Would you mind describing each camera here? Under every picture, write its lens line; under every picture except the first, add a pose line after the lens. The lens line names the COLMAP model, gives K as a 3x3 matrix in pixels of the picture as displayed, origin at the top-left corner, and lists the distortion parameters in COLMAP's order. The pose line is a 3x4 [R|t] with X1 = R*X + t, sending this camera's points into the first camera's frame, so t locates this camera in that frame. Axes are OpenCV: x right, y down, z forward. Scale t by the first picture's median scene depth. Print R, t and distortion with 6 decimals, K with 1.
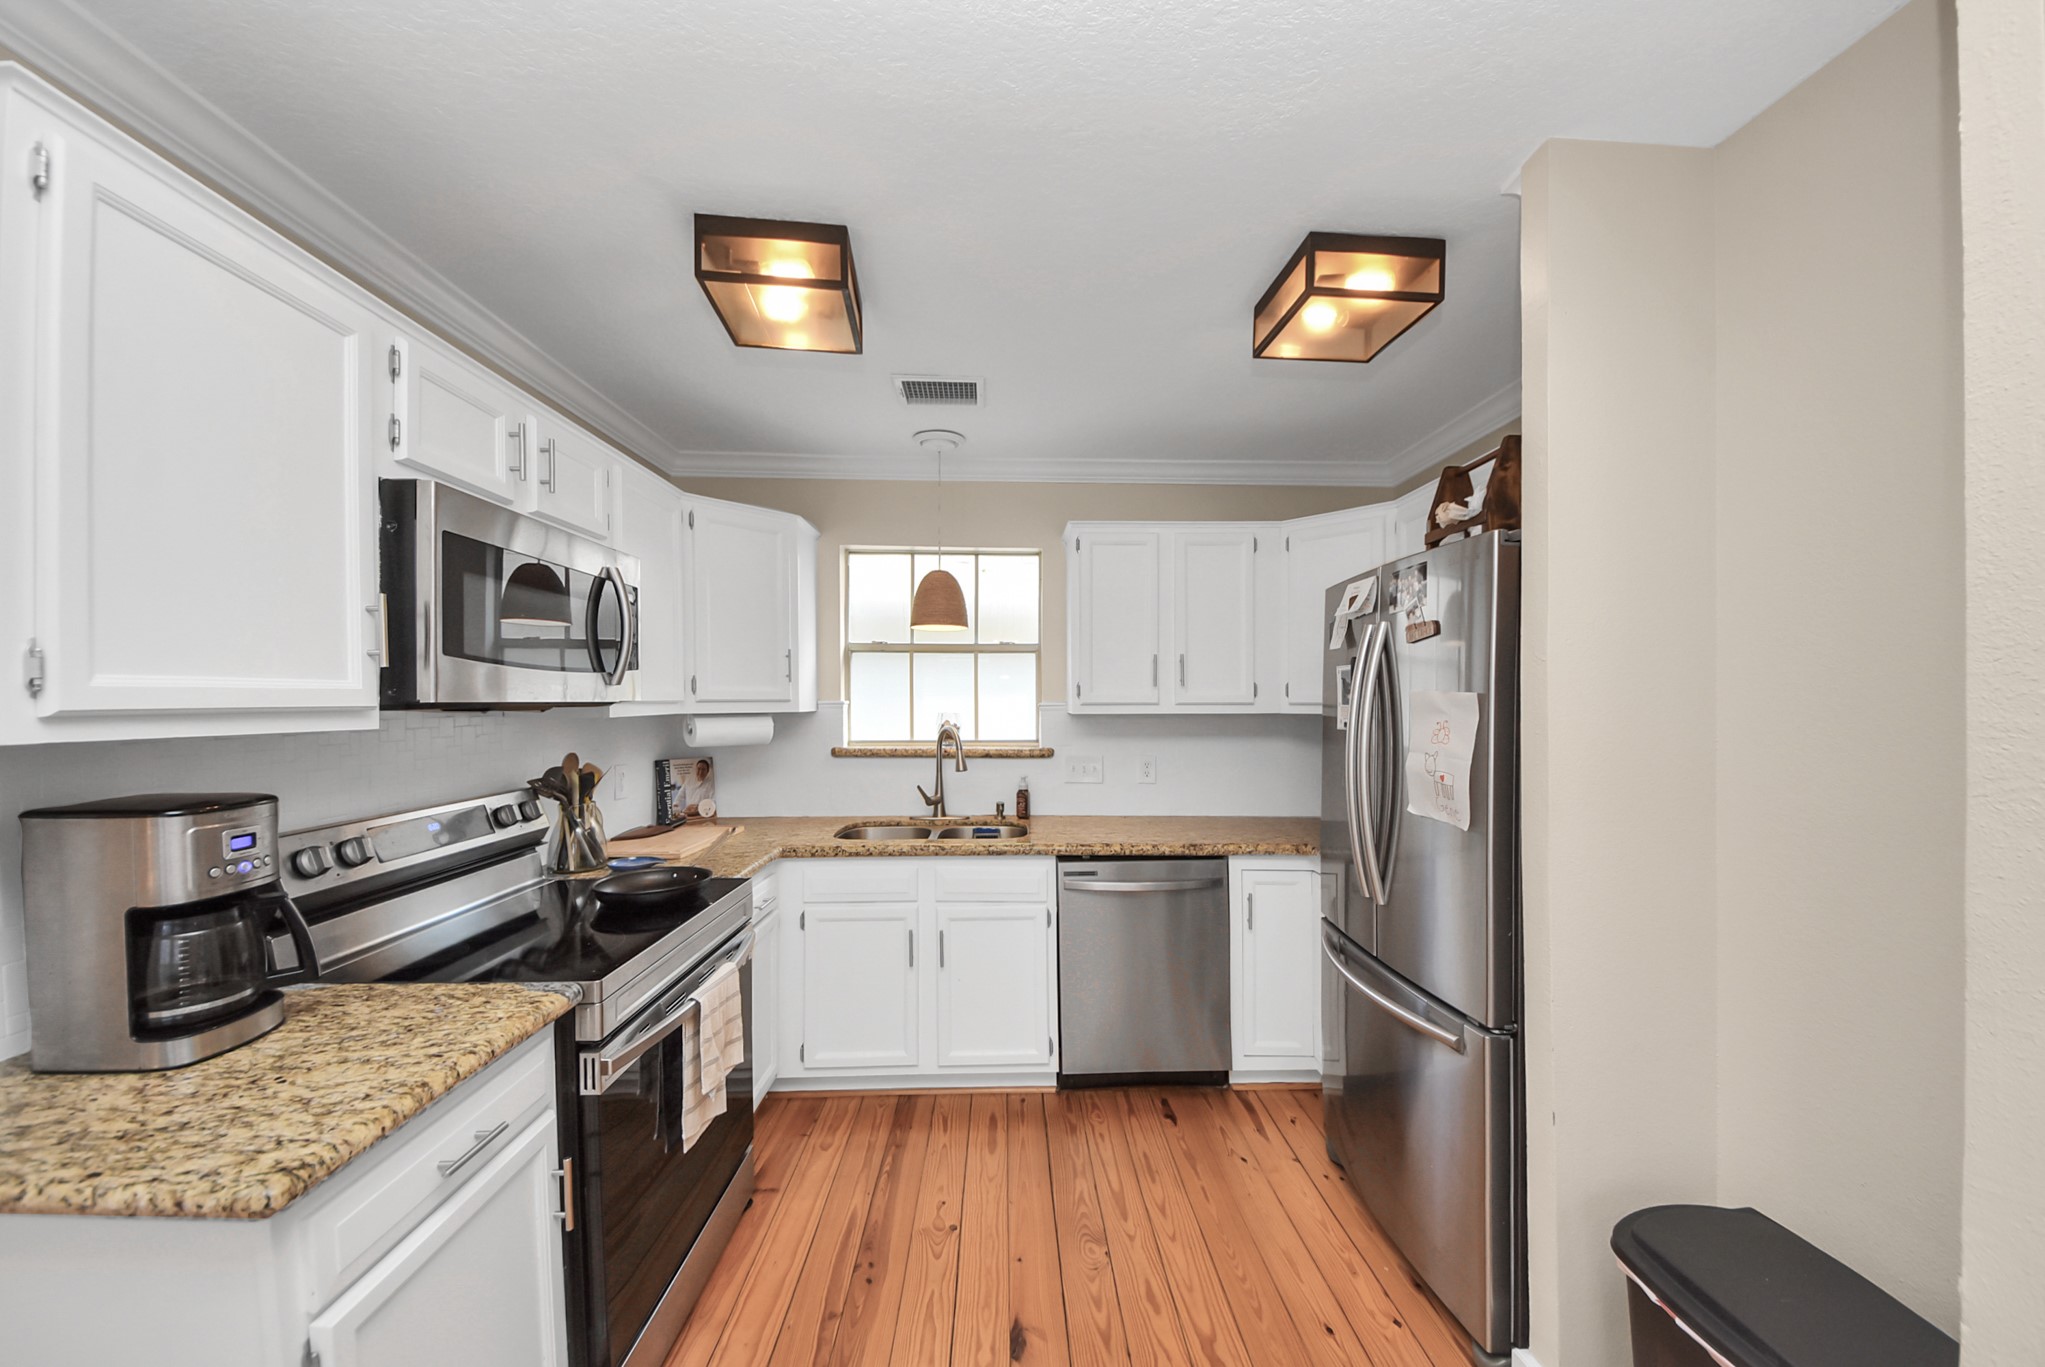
lens RADIAL K [[725.7, 0, 1040.3], [0, 725.7, 693.8], [0, 0, 1]] dist [0.038210, -0.018813]
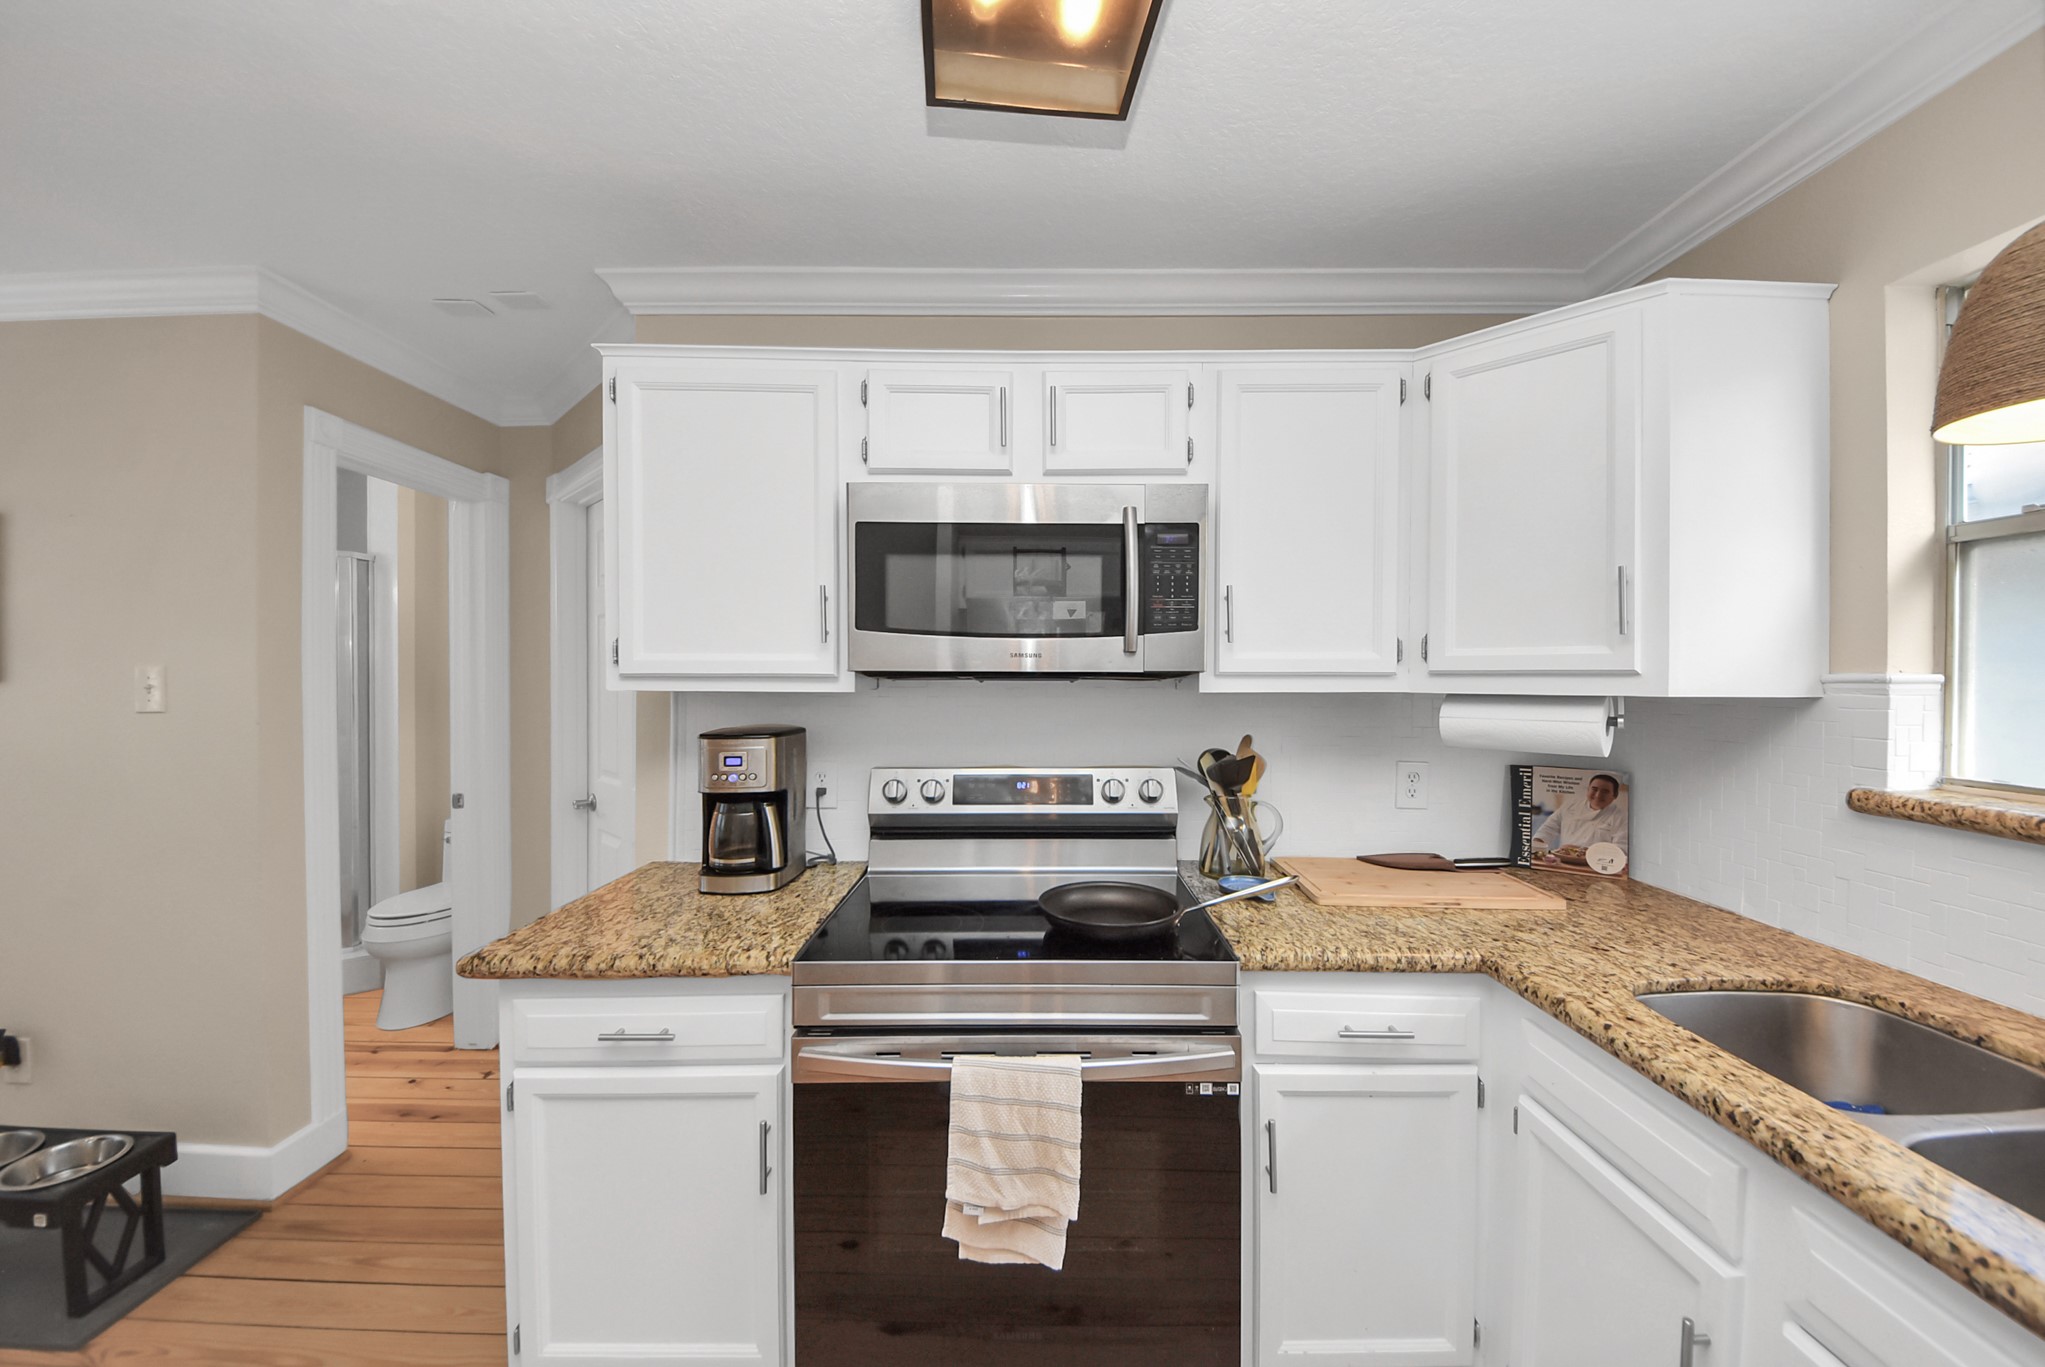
lens RADIAL K [[727.8, 0, 1025.6], [0, 727.8, 678.6], [0, 0, 1]] dist [0.037648, -0.019340]
pose [[-0.018513, 0.002701, -0.999825, 0.175295], [0.004128, 0.999988, 0.002625, 0.012002], [0.999820, -0.004079, -0.018524, 0.683401]]
